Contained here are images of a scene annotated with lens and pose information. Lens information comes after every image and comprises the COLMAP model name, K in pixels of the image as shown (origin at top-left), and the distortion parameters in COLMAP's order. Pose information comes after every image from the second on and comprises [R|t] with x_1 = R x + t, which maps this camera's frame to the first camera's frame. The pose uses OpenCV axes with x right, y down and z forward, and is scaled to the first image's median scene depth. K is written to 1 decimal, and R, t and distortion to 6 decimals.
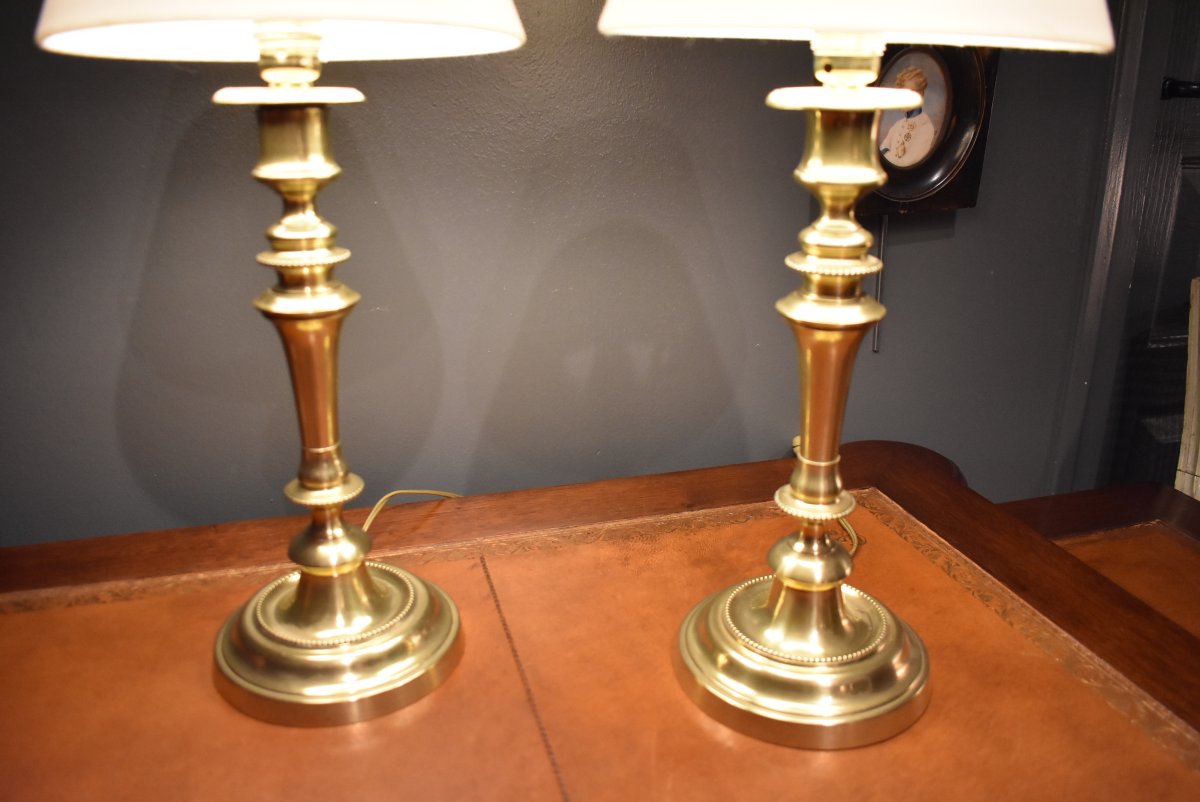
lens RADIAL K [[936.4, 0, 600.0], [0, 936.4, 401.0], [0, 0, 1]] dist [-0.094086, 0.005290]
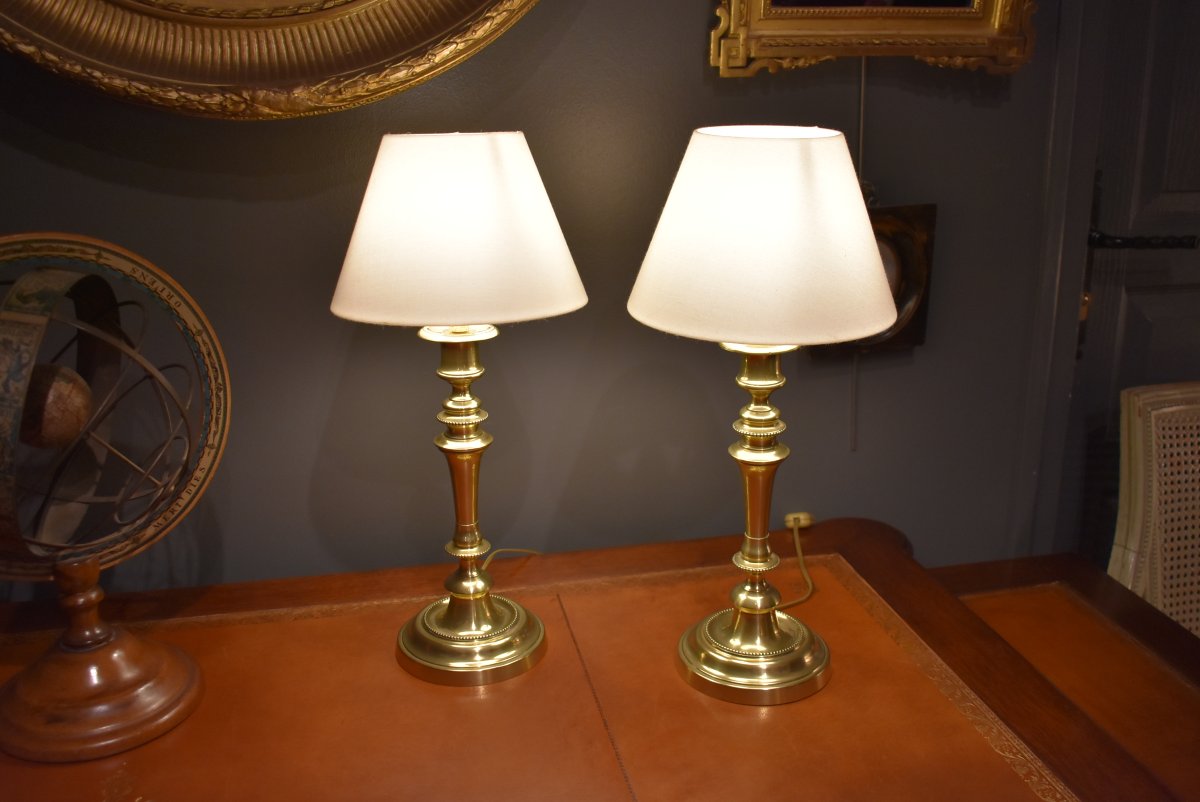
lens RADIAL K [[1098.7, 0, 600.0], [0, 1098.7, 401.0], [0, 0, 1]] dist [-0.096585, 0.024052]
pose [[0.997092, 0.009488, -0.075614, 0.081698], [-0.012502, 0.999142, -0.039483, -0.086031], [0.075174, 0.040314, 0.996355, -0.870483]]
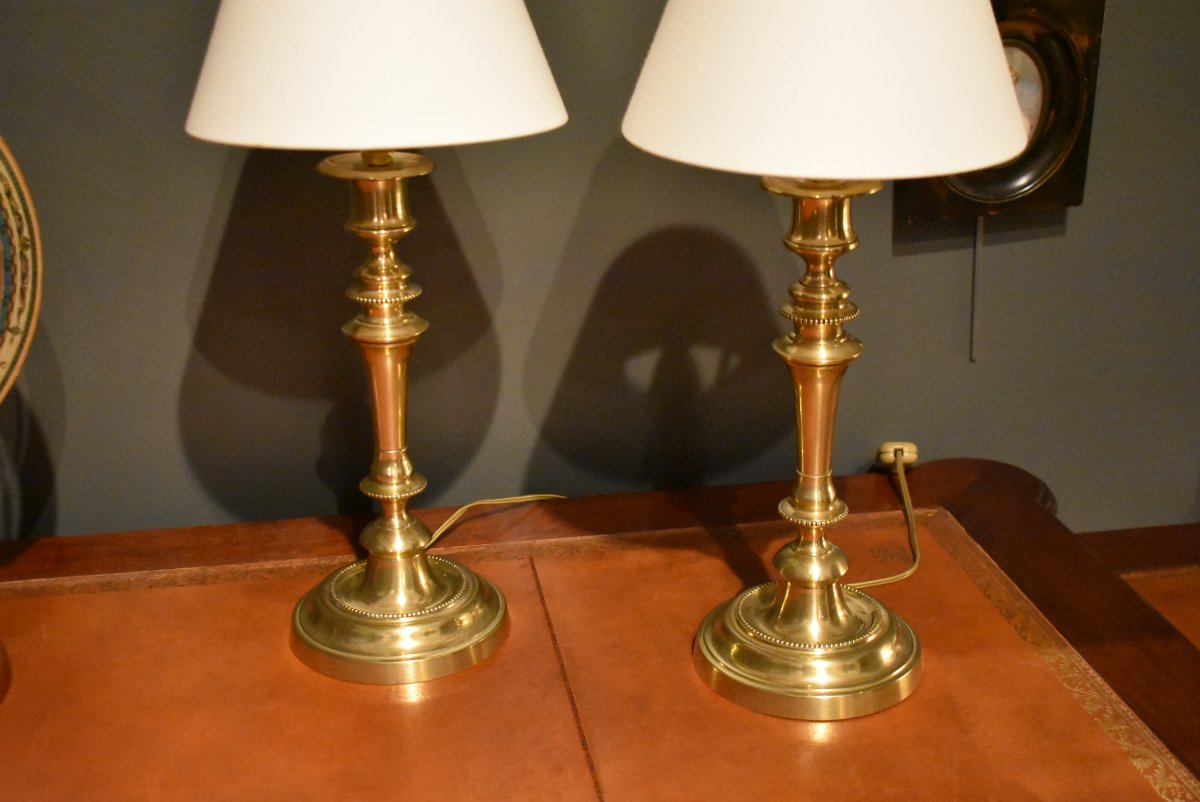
lens RADIAL K [[1529.5, 0, 600.0], [0, 1529.5, 401.0], [0, 0, 1]] dist [-0.040332, -0.073235]
pose [[0.993745, 0.027708, -0.108179, 0.146146], [-0.025963, 0.999510, 0.017502, -0.045119], [0.108611, -0.014584, 0.993977, -0.773722]]
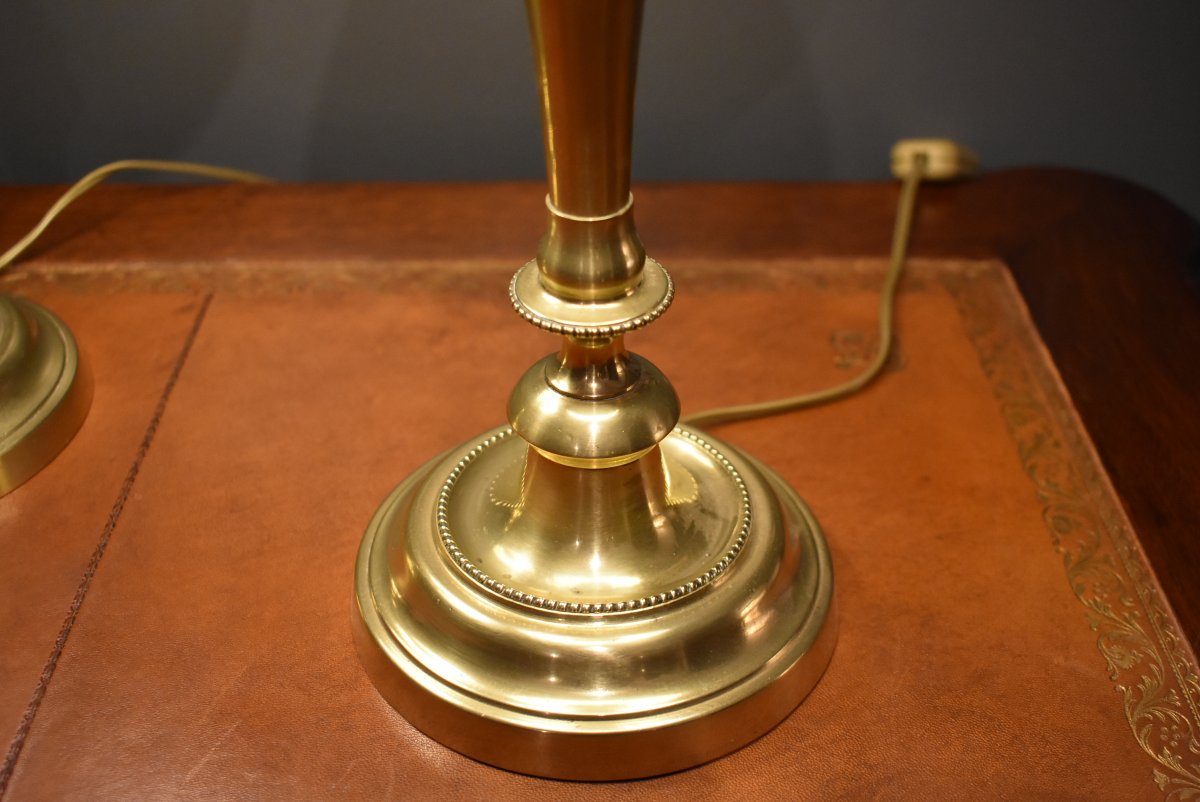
lens RADIAL K [[1414.9, 0, 600.0], [0, 1414.9, 401.0], [0, 0, 1]] dist [-0.027220, -0.020256]
pose [[0.962320, 0.154549, -0.223728, 0.352230], [-0.090172, 0.957596, 0.273640, -0.035234], [0.256532, -0.243156, 0.935450, 0.251214]]
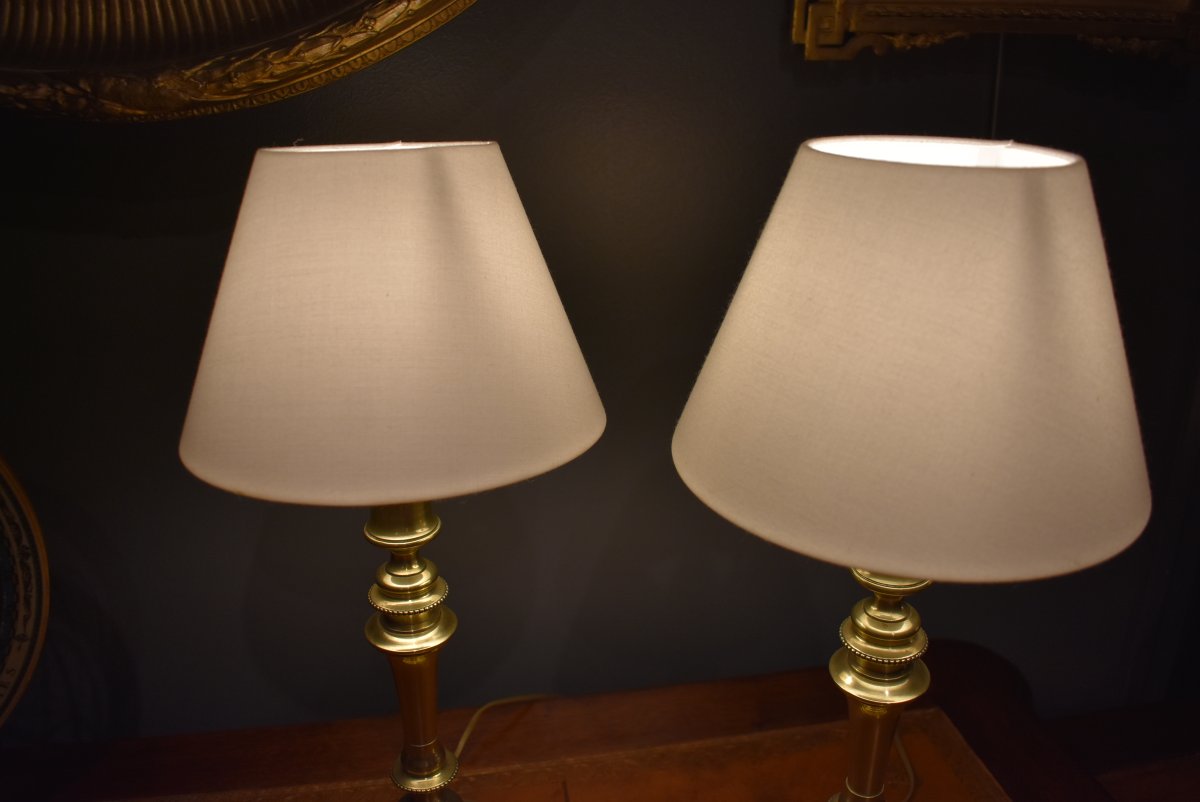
lens RADIAL K [[936.4, 0, 600.0], [0, 936.4, 401.0], [0, 0, 1]] dist [-0.094086, 0.005290]
pose [[0.993513, 0.028526, -0.110087, 0.025485], [-0.027530, 0.999565, 0.010554, -0.331733], [0.110340, -0.007455, 0.993866, -0.085184]]
